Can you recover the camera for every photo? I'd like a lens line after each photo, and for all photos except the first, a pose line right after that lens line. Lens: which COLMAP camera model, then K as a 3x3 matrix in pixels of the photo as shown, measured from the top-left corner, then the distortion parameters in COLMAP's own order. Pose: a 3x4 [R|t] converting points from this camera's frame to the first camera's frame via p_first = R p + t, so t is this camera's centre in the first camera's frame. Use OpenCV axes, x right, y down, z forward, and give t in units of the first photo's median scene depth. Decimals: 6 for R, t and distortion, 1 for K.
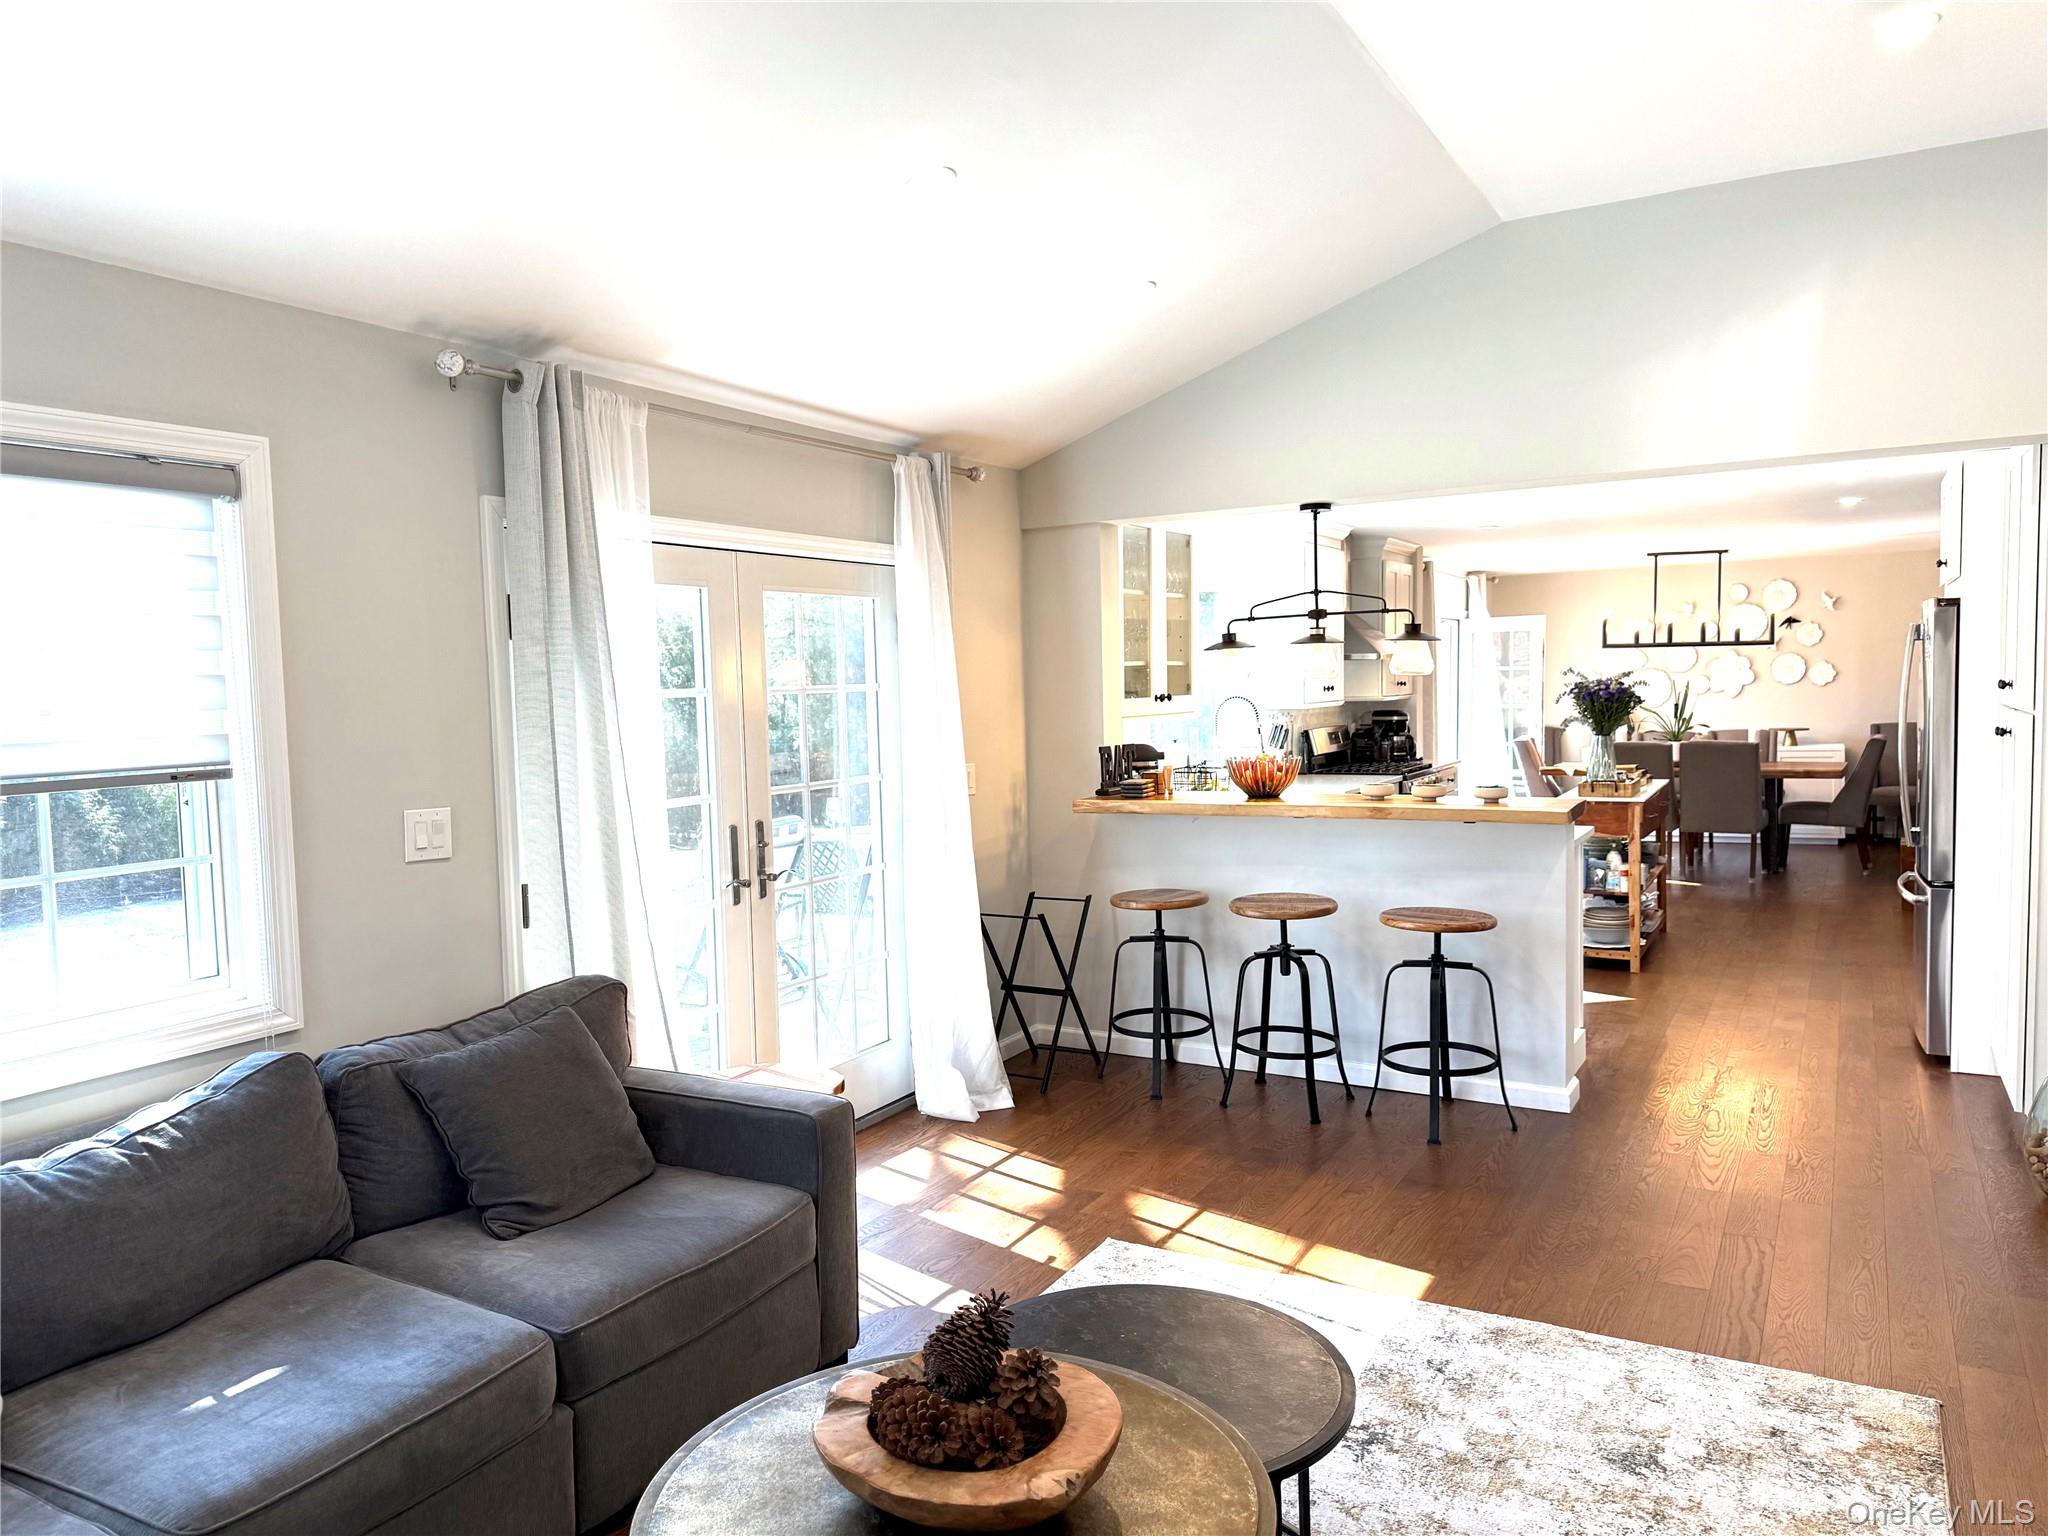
lens RADIAL K [[1439.2, 0, 1023.1], [0, 1439.2, 787.2], [0, 0, 1]] dist [0.061048, -0.070443]
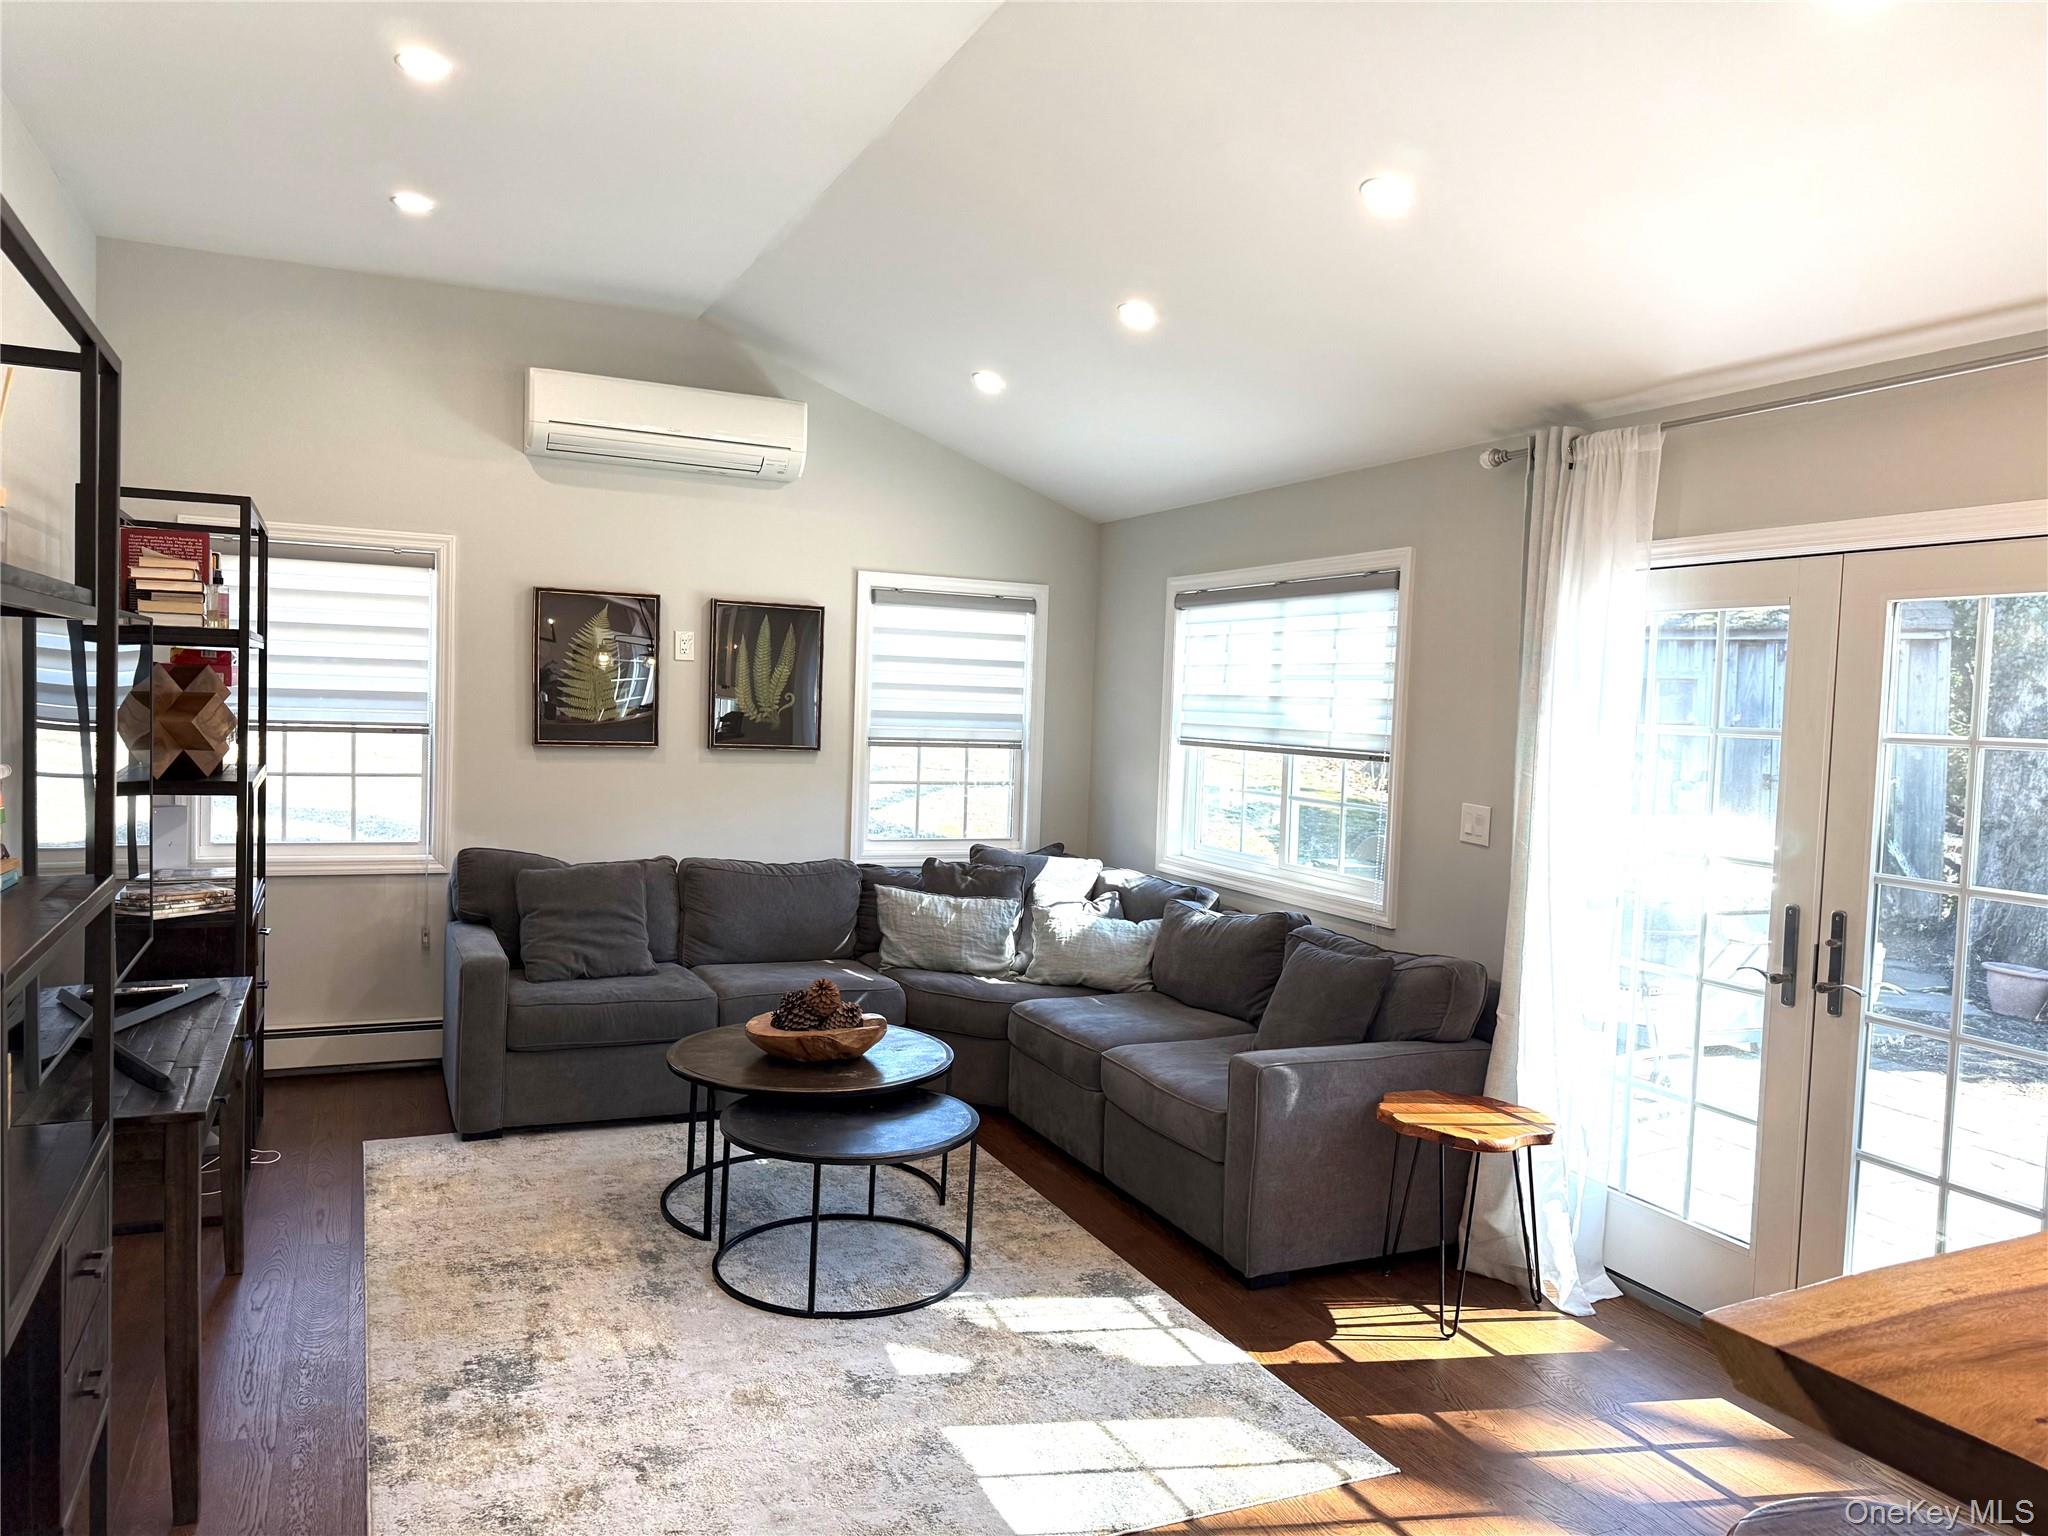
lens RADIAL K [[1455.9, 0, 1021.6], [0, 1455.9, 786.7], [0, 0, 1]] dist [0.061026, -0.069926]
pose [[-0.604573, 0.059842, -0.794299, 0.877279], [-0.072562, 0.988890, 0.129732, -0.141864], [0.793238, 0.136069, -0.593514, 1.451262]]
